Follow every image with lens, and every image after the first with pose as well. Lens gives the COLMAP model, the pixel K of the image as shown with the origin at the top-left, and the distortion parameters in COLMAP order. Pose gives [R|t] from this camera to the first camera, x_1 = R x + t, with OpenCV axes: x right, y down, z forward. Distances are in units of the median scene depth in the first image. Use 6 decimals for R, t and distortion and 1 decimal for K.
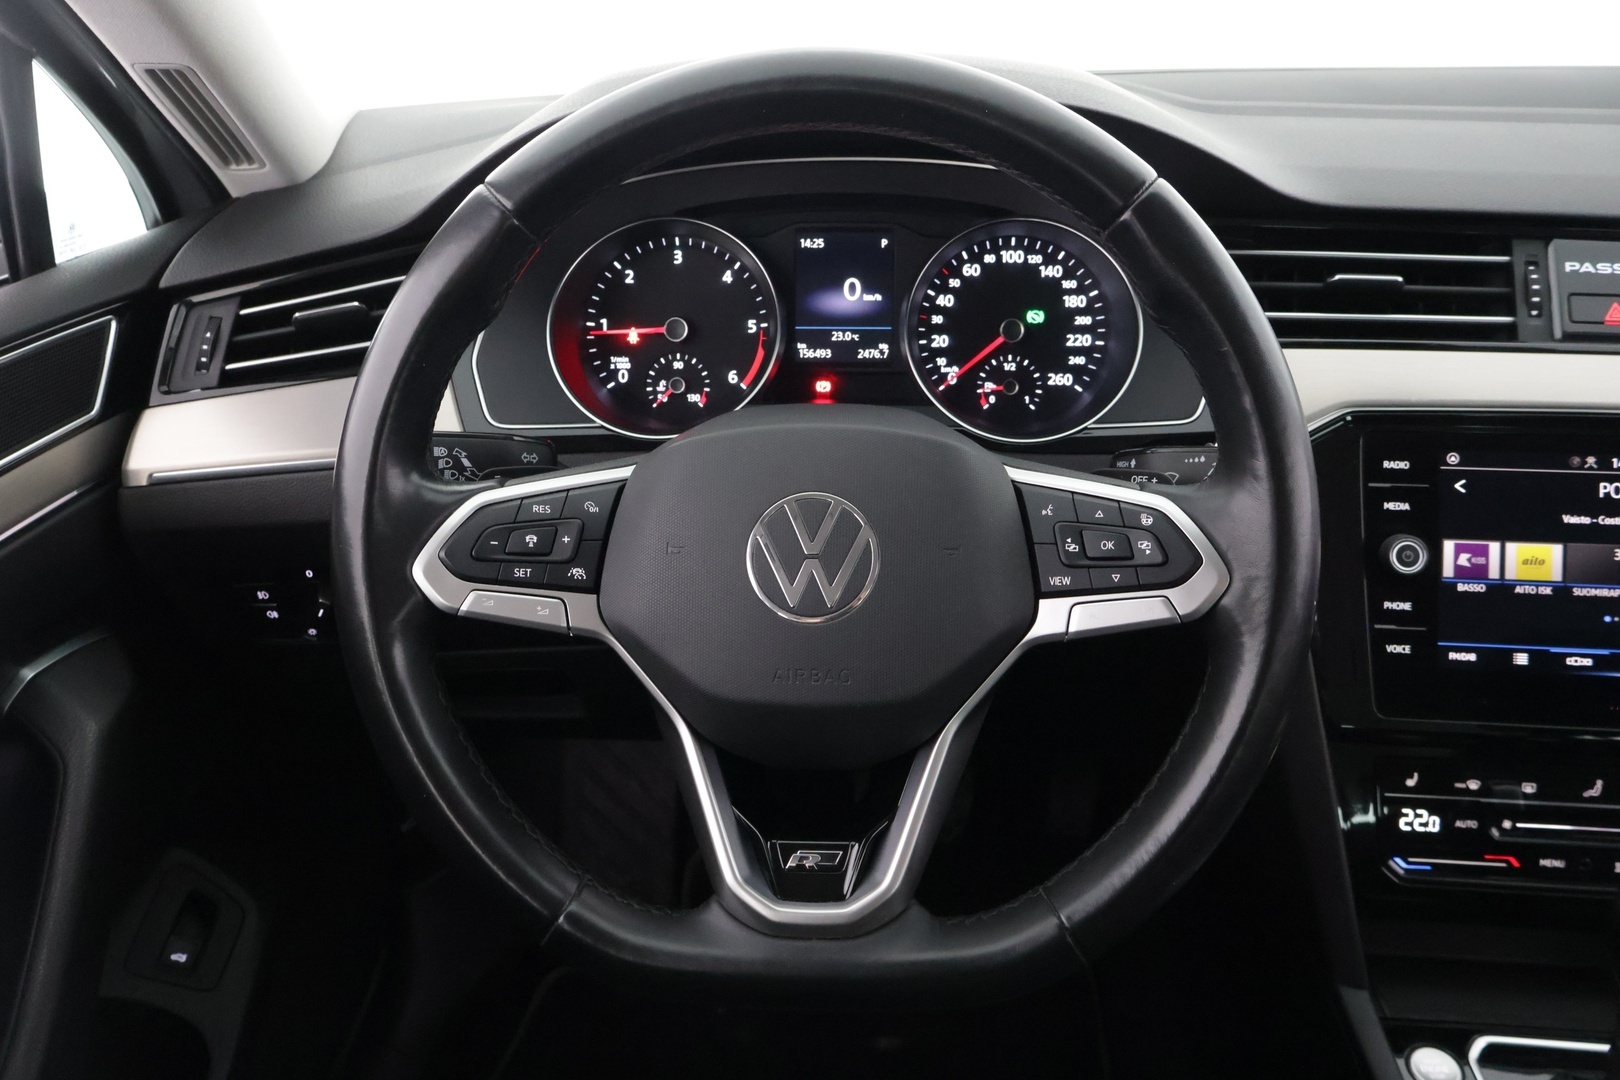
lens RADIAL K [[1362.6, 0, 808.3], [0, 1362.6, 537.8], [0, 0, 1]] dist [-0.016868, 0.054670]
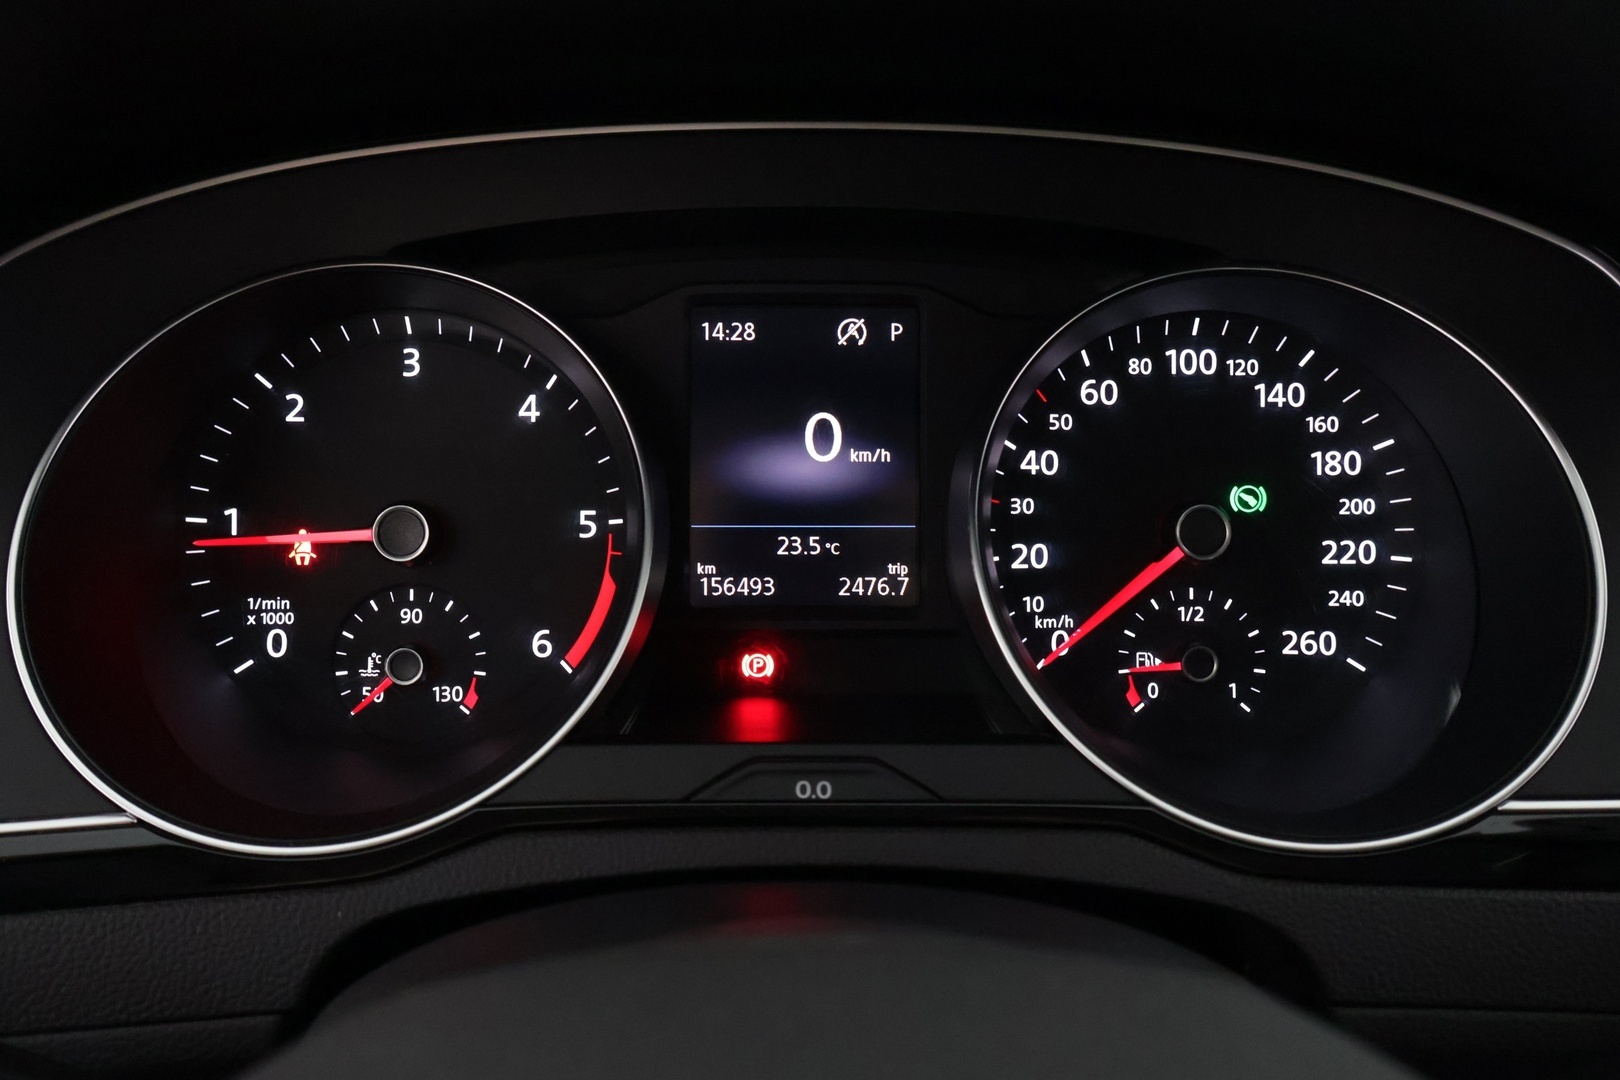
lens RADIAL K [[1362.6, 0, 802.2], [0, 1362.6, 541.1], [0, 0, 1]] dist [-0.016868, 0.054670]
pose [[0.997236, -0.007209, 0.073952, -0.006898], [0.015111, 0.994160, -0.106852, -0.116233], [-0.072750, 0.107674, 0.991521, 0.645442]]
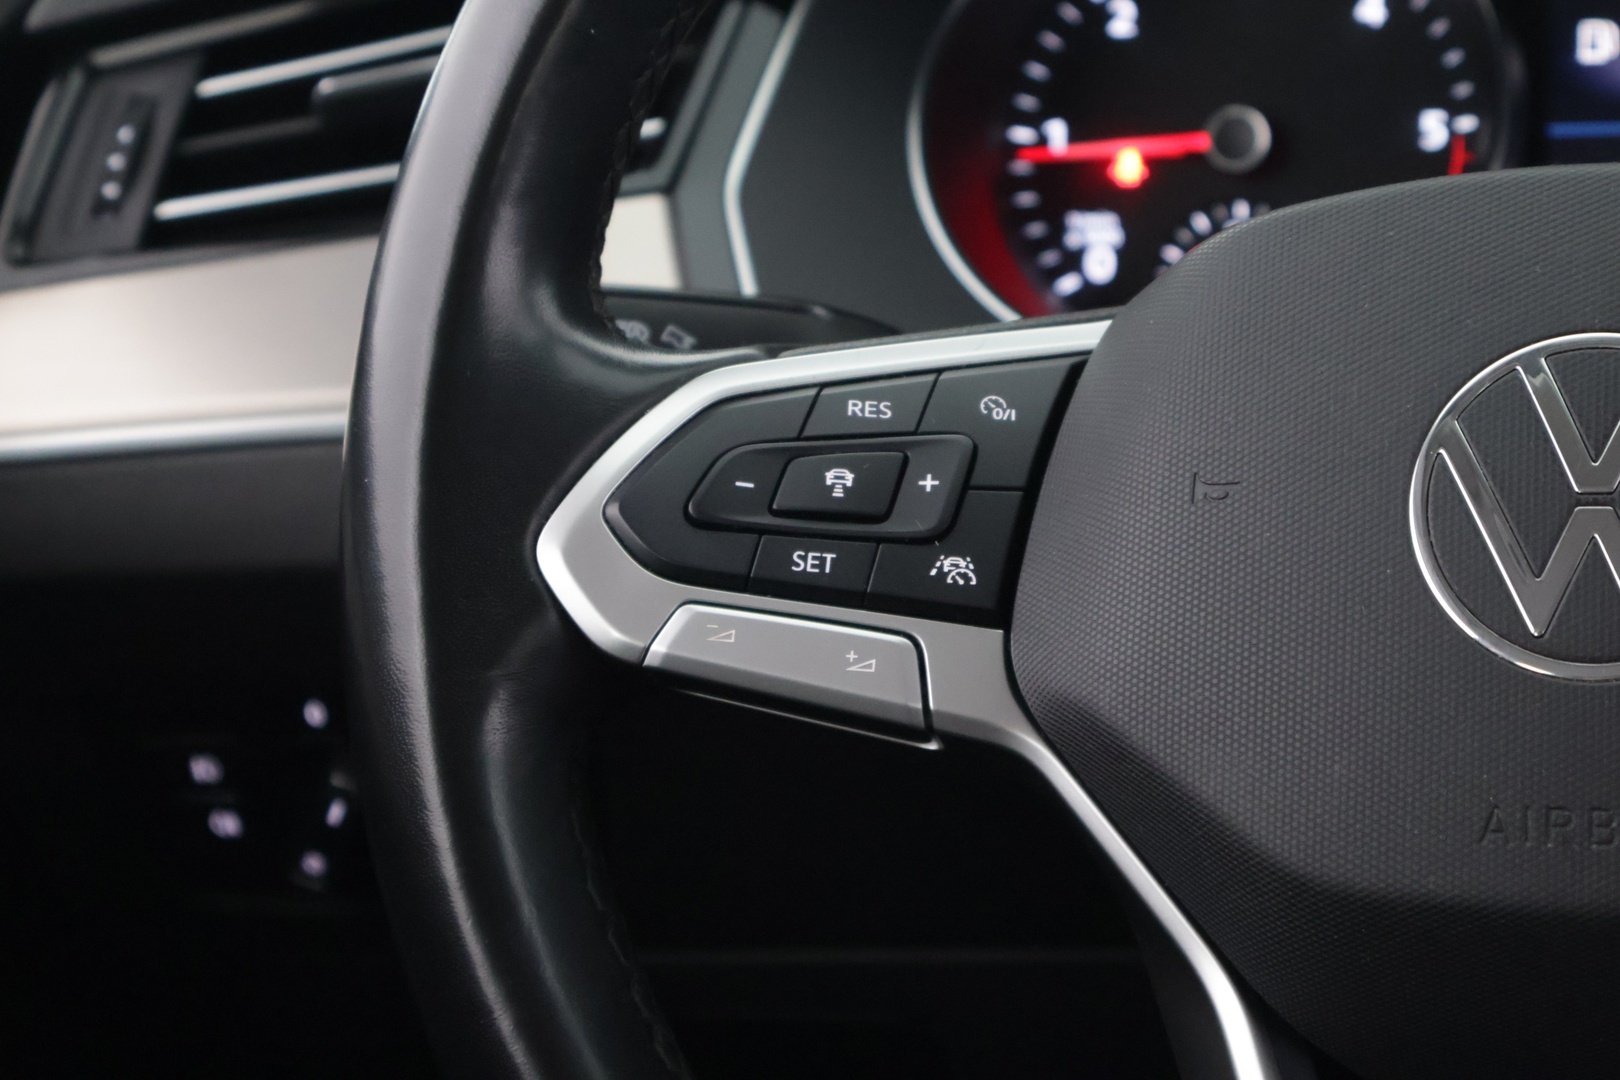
lens RADIAL K [[3282.7, 0, 802.3], [0, 3282.7, 541.3], [0, 0, 1]] dist [0.052423, 0.000000]
pose [[0.973585, 0.008735, -0.228156, -0.001694], [-0.043601, 0.987992, -0.148228, 0.119958], [0.224122, 0.154260, 0.962275, 0.084345]]
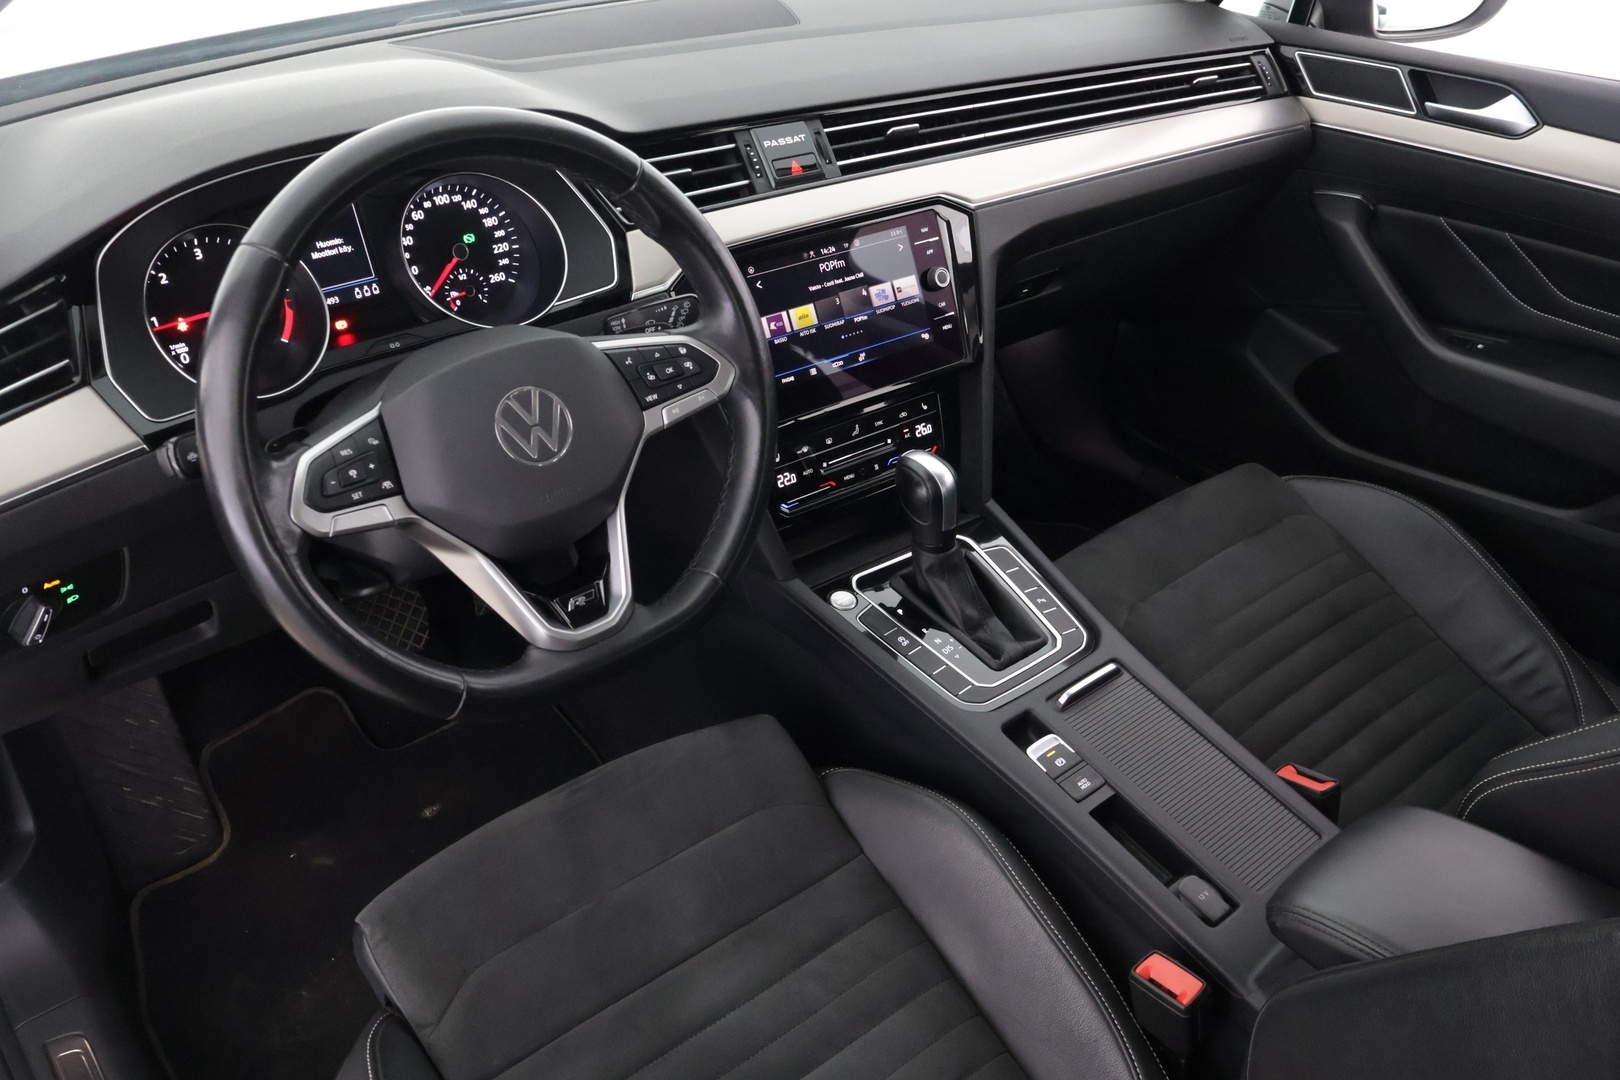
lens RADIAL K [[1362.6, 0, 803.8], [0, 1362.6, 527.4], [0, 0, 1]] dist [-0.016868, 0.054670]
pose [[0.735165, -0.345177, 0.583425, -0.562501], [0.267253, 0.938526, 0.218507, -0.106441], [-0.622983, -0.004717, 0.782221, -0.364308]]
